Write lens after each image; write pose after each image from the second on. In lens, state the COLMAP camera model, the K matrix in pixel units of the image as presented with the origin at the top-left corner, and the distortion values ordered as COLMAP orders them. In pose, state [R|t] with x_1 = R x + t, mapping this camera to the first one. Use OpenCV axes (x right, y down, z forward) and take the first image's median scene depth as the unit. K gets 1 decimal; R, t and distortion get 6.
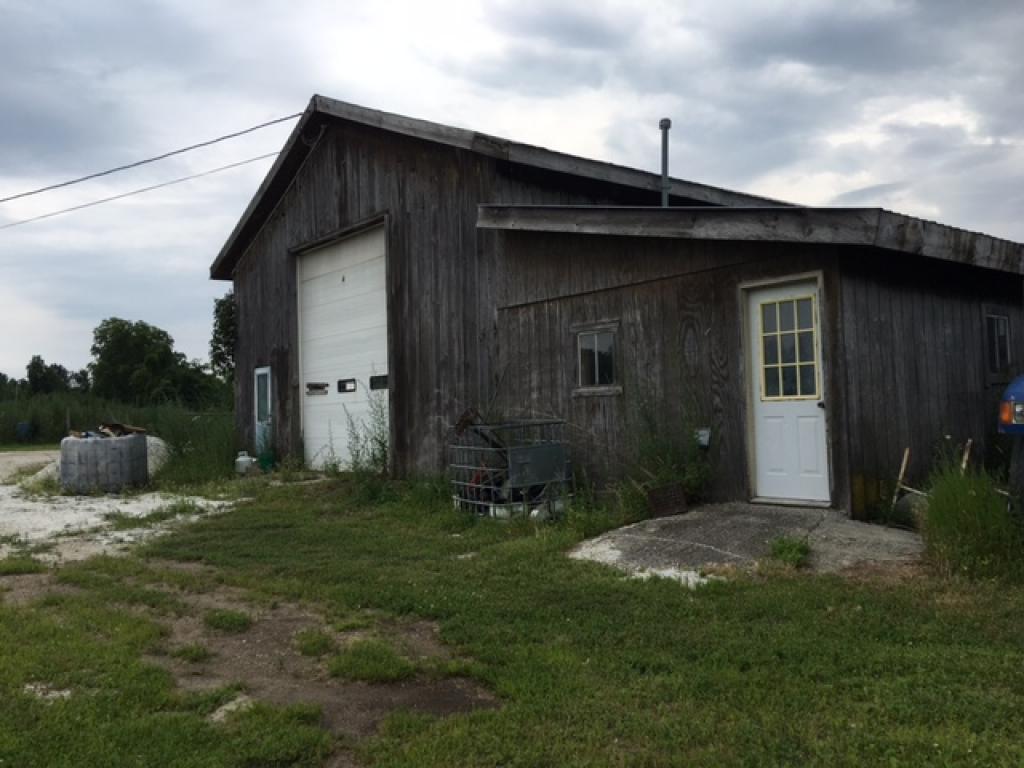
lens RADIAL K [[861.3, 0, 512.0], [0, 861.3, 384.0], [0, 0, 1]] dist [0.039768, -0.003072]
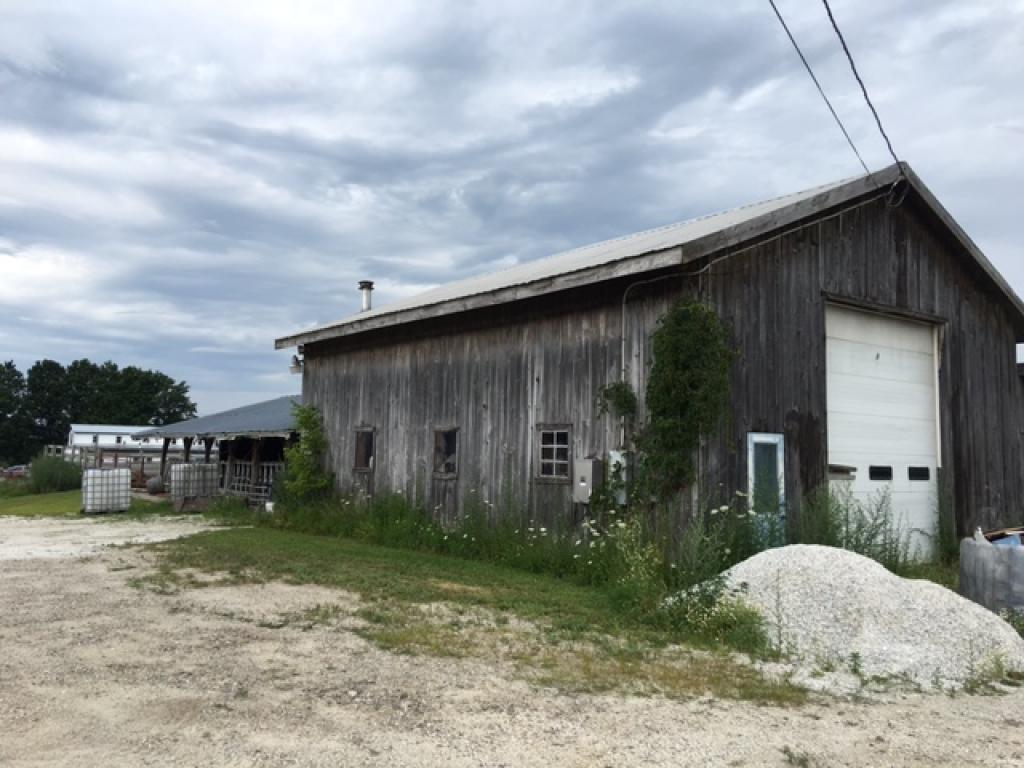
lens RADIAL K [[861.3, 0, 512.0], [0, 861.3, 384.0], [0, 0, 1]] dist [0.039768, -0.003072]
pose [[0.028634, 0.142075, 0.989442, -1.126600], [-0.039759, 0.989226, -0.140893, 0.053521], [-0.998799, -0.035305, 0.033974, 1.368381]]
